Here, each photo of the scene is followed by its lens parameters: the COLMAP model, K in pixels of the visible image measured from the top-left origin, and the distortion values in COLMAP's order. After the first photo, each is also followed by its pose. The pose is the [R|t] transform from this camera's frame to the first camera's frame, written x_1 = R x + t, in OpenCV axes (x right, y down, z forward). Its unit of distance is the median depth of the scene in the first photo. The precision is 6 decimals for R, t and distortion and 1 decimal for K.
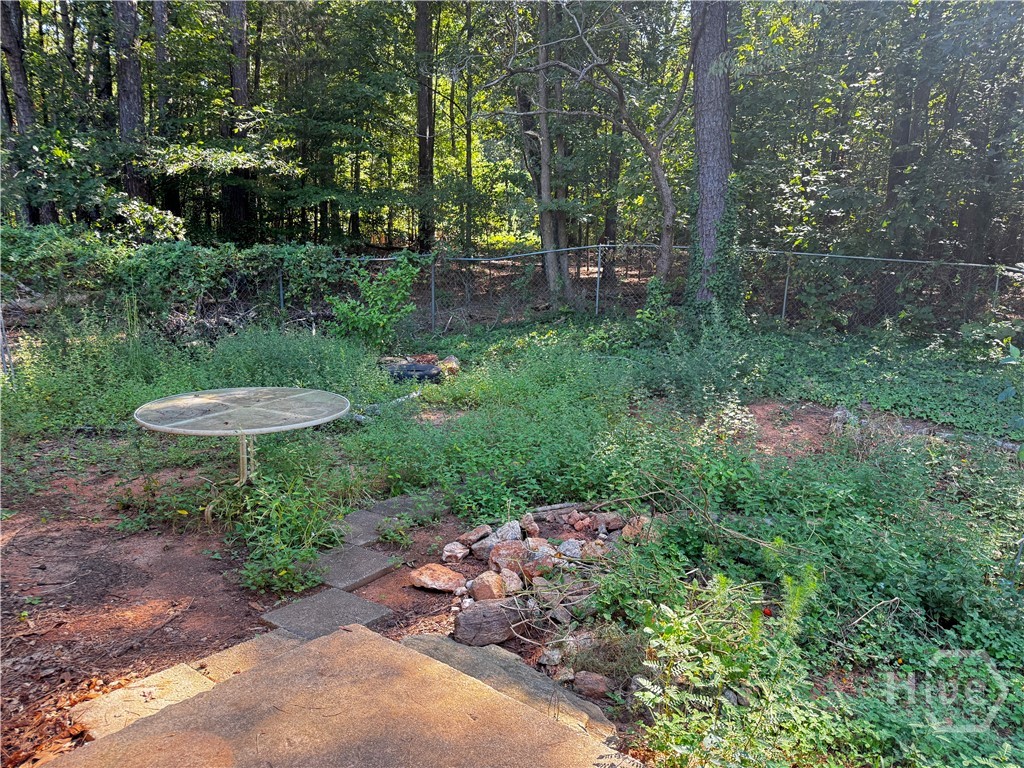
lens RADIAL K [[731.1, 0, 514.5], [0, 731.1, 386.9], [0, 0, 1]] dist [0.047797, -0.049239]
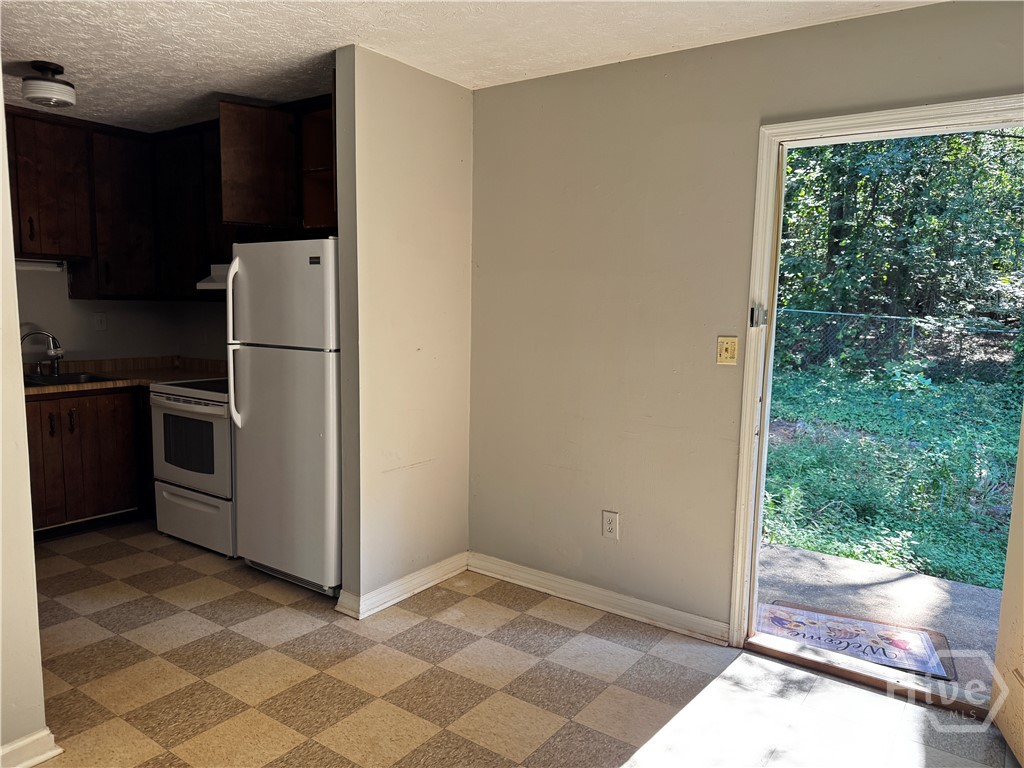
lens RADIAL K [[731.1, 0, 509.2], [0, 731.1, 382.7], [0, 0, 1]] dist [0.047797, -0.049239]
pose [[0.998554, -0.003995, 0.053612, -0.123908], [0.007396, 0.997962, -0.063378, 0.026111], [-0.053250, 0.063683, 0.996549, -0.246218]]
